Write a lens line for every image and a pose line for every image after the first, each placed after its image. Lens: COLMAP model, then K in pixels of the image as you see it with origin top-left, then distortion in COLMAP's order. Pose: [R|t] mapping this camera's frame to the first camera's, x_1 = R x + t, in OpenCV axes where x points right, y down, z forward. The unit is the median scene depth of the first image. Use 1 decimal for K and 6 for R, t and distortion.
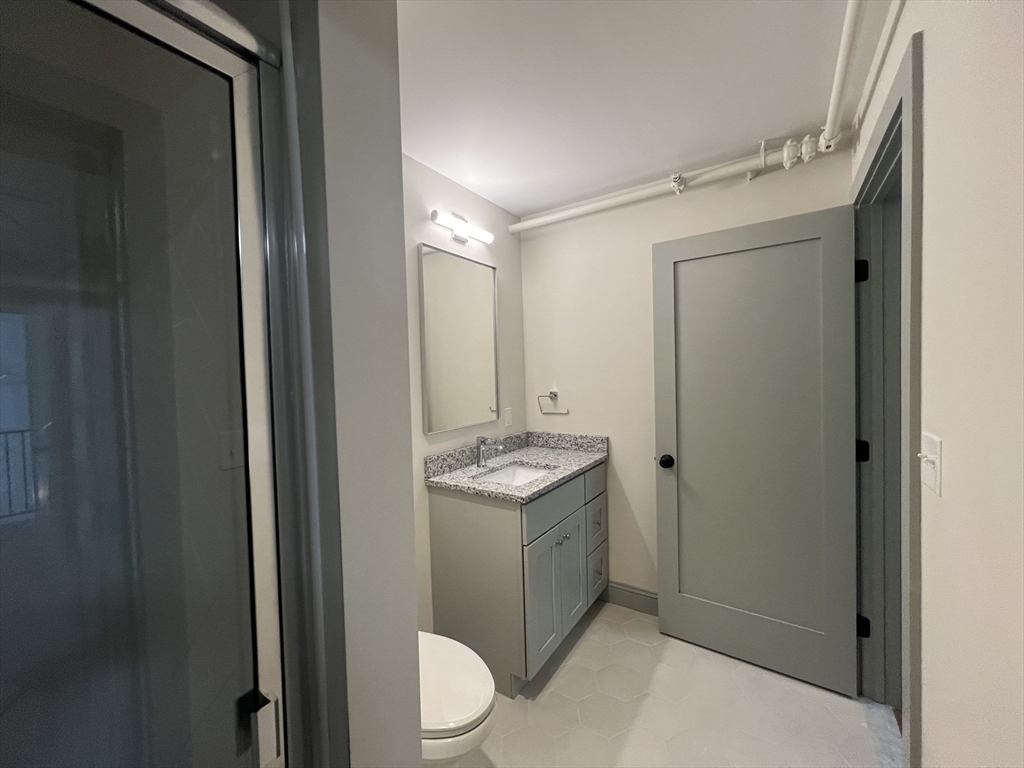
lens RADIAL K [[408.0, 0, 512.0], [0, 408.0, 384.0], [0, 0, 1]] dist [0.000178, 0.000013]
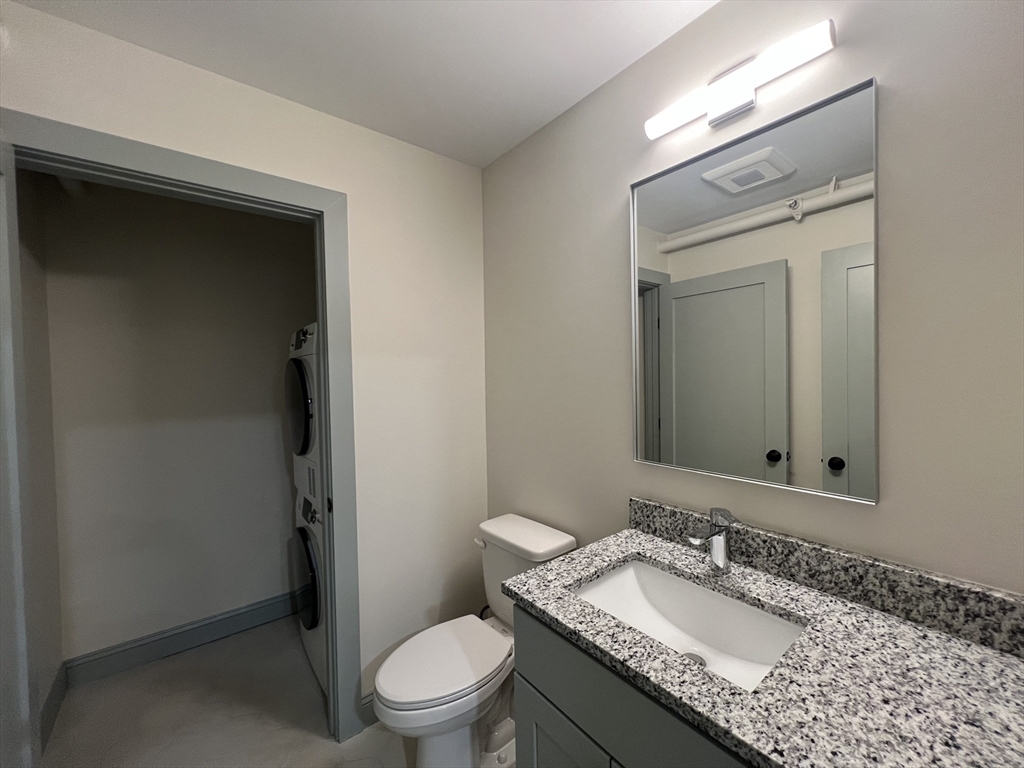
lens RADIAL K [[408.0, 0, 512.0], [0, 408.0, 384.0], [0, 0, 1]] dist [0.000178, 0.000013]
pose [[-0.310611, 0.053755, -0.949016, 0.452958], [0.000171, 0.998403, 0.056497, -0.057580], [0.950537, 0.017386, -0.310124, 0.926034]]
